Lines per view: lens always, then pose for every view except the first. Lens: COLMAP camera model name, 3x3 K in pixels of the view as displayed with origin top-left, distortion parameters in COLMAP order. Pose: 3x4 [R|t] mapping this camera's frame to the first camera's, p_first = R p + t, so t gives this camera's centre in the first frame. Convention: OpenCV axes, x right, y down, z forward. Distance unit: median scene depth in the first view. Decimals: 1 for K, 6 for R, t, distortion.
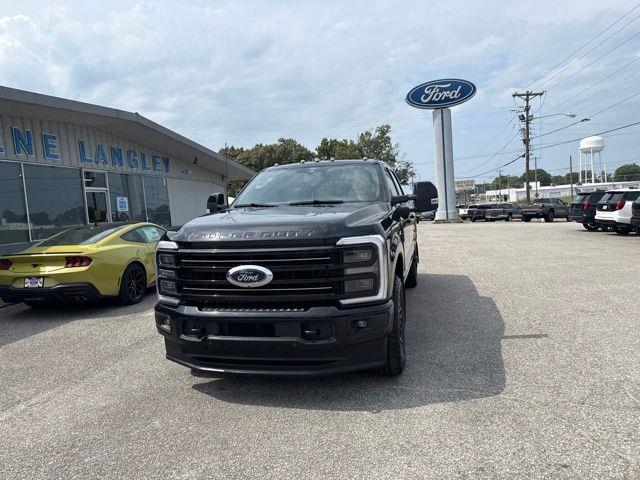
lens RADIAL K [[450.4, 0, 324.1], [0, 450.4, 242.4], [0, 0, 1]] dist [0.045822, -0.057153]
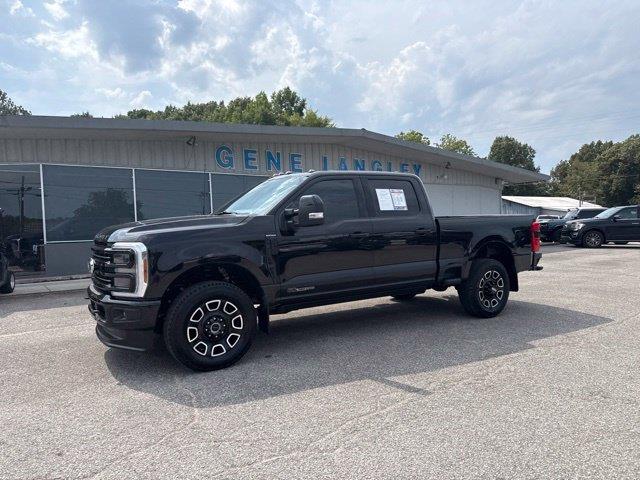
lens RADIAL K [[450.4, 0, 323.9], [0, 450.4, 242.3], [0, 0, 1]] dist [0.045822, -0.057153]
pose [[0.721615, 0.074403, -0.688285, 0.335776], [-0.076298, 0.996699, 0.027749, -0.023668], [0.688077, 0.032491, 0.724910, 0.115796]]
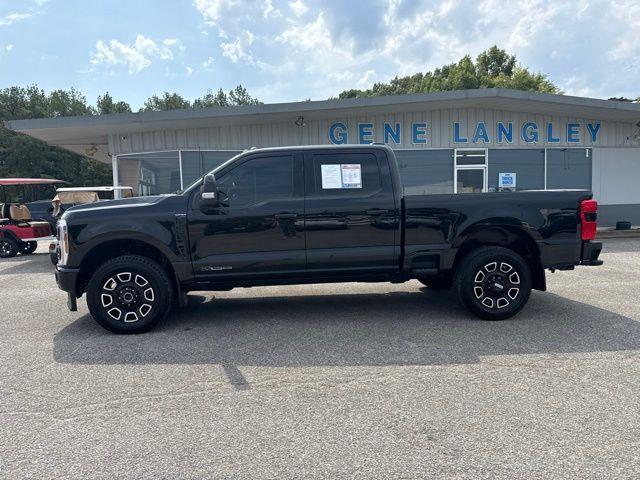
lens RADIAL K [[450.4, 0, 316.9], [0, 450.4, 241.6], [0, 0, 1]] dist [0.045822, -0.057153]
pose [[0.318484, 0.137300, -0.937932, 0.448288], [-0.071897, 0.990103, 0.120524, -0.047158], [0.945198, 0.029050, 0.325204, 0.330541]]
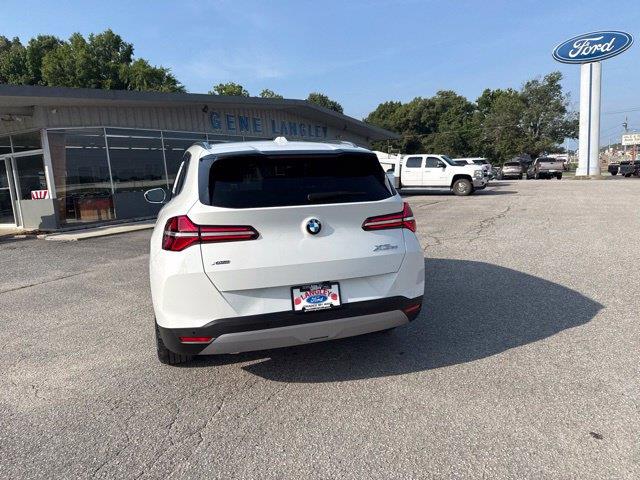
lens RADIAL K [[450.4, 0, 324.7], [0, 450.4, 252.5], [0, 0, 1]] dist [0.045822, -0.057153]
pose [[0.941097, 0.073167, -0.330127, 0.187250], [-0.033044, 0.991536, 0.125556, 0.029435], [0.336519, -0.107252, 0.935549, -0.461858]]
